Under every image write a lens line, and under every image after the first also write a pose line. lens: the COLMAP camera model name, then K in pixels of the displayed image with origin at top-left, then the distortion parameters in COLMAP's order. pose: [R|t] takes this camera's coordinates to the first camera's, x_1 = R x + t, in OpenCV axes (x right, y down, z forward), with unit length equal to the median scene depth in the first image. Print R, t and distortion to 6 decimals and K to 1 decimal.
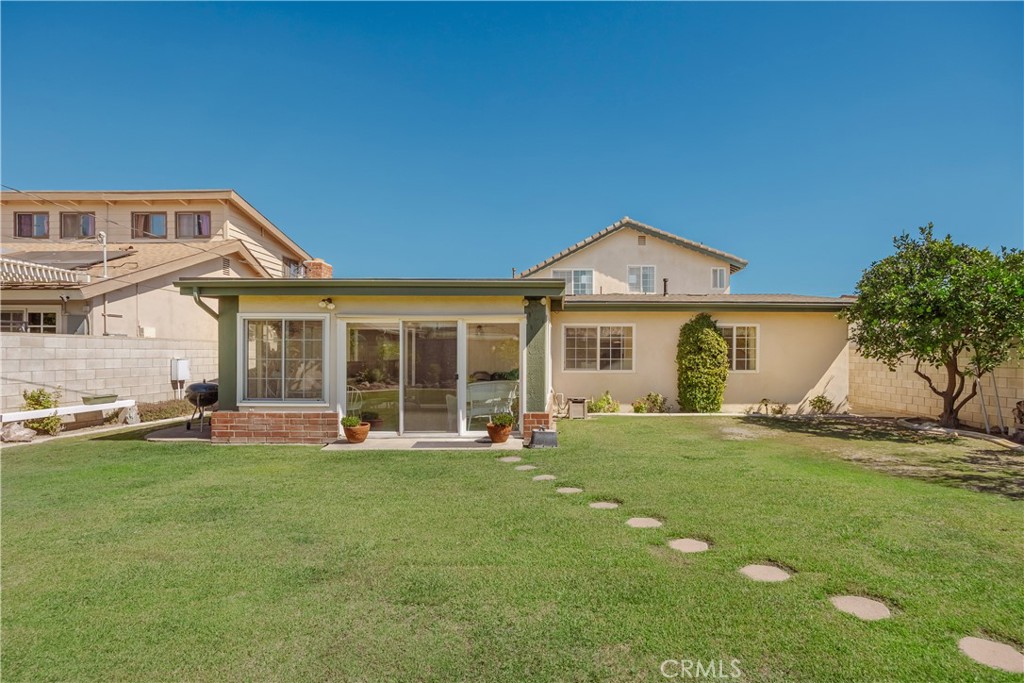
lens RADIAL K [[528.9, 0, 548.8], [0, 528.9, 355.8], [0, 0, 1]] dist [-0.014936, 0.001784]
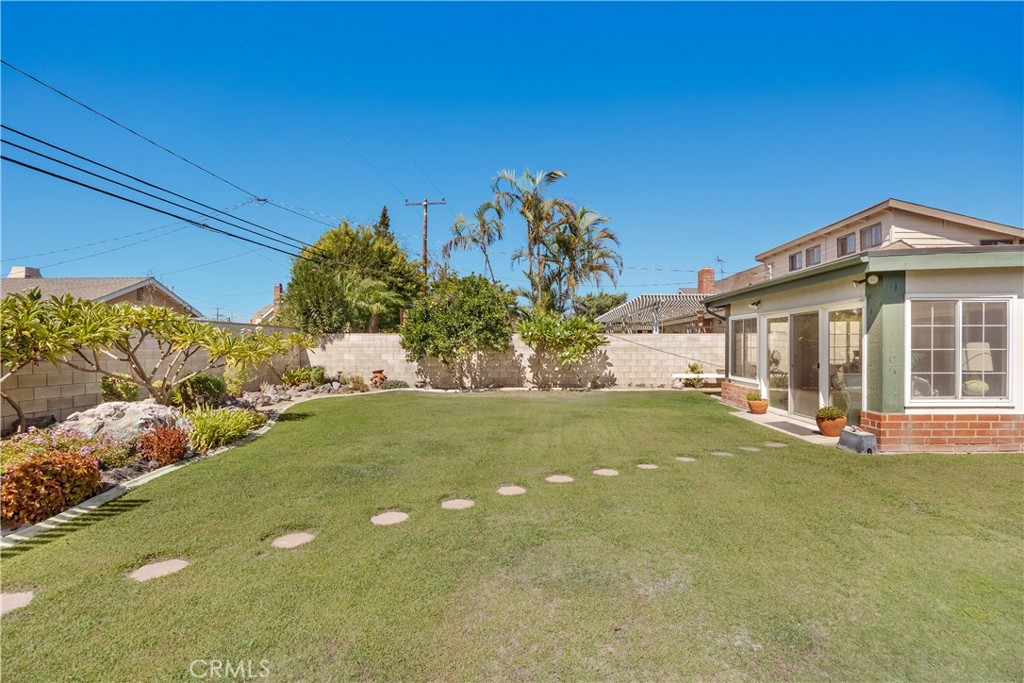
lens RADIAL K [[459.7, 0, 514.1], [0, 459.7, 346.9], [0, 0, 1]] dist [-0.019724, -0.000220]
pose [[-0.077105, 0.002002, -0.997021, 0.531314], [-0.002651, 0.999994, 0.002213, 0.002085], [0.997019, 0.002814, -0.077099, 0.344917]]
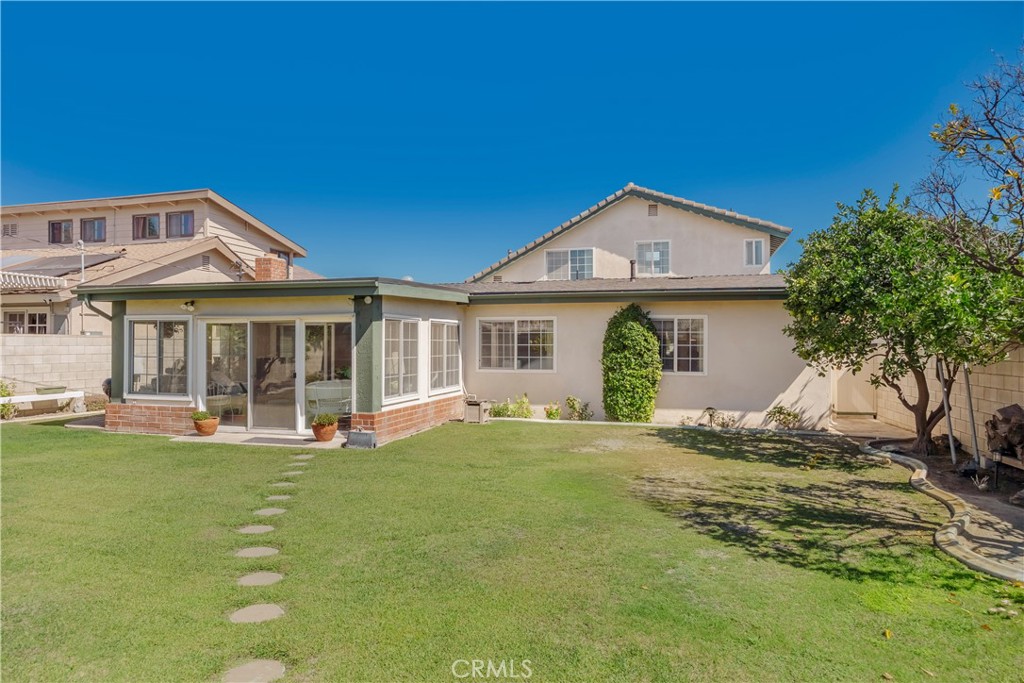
lens RADIAL K [[664.9, 0, 509.6], [0, 664.9, 339.2], [0, 0, 1]] dist [-0.001821, -0.004296]
pose [[0.953834, -0.001022, -0.300332, 0.433235], [-0.002125, 0.999946, -0.010154, -0.012863], [0.300326, 0.010323, 0.953781, -0.071793]]
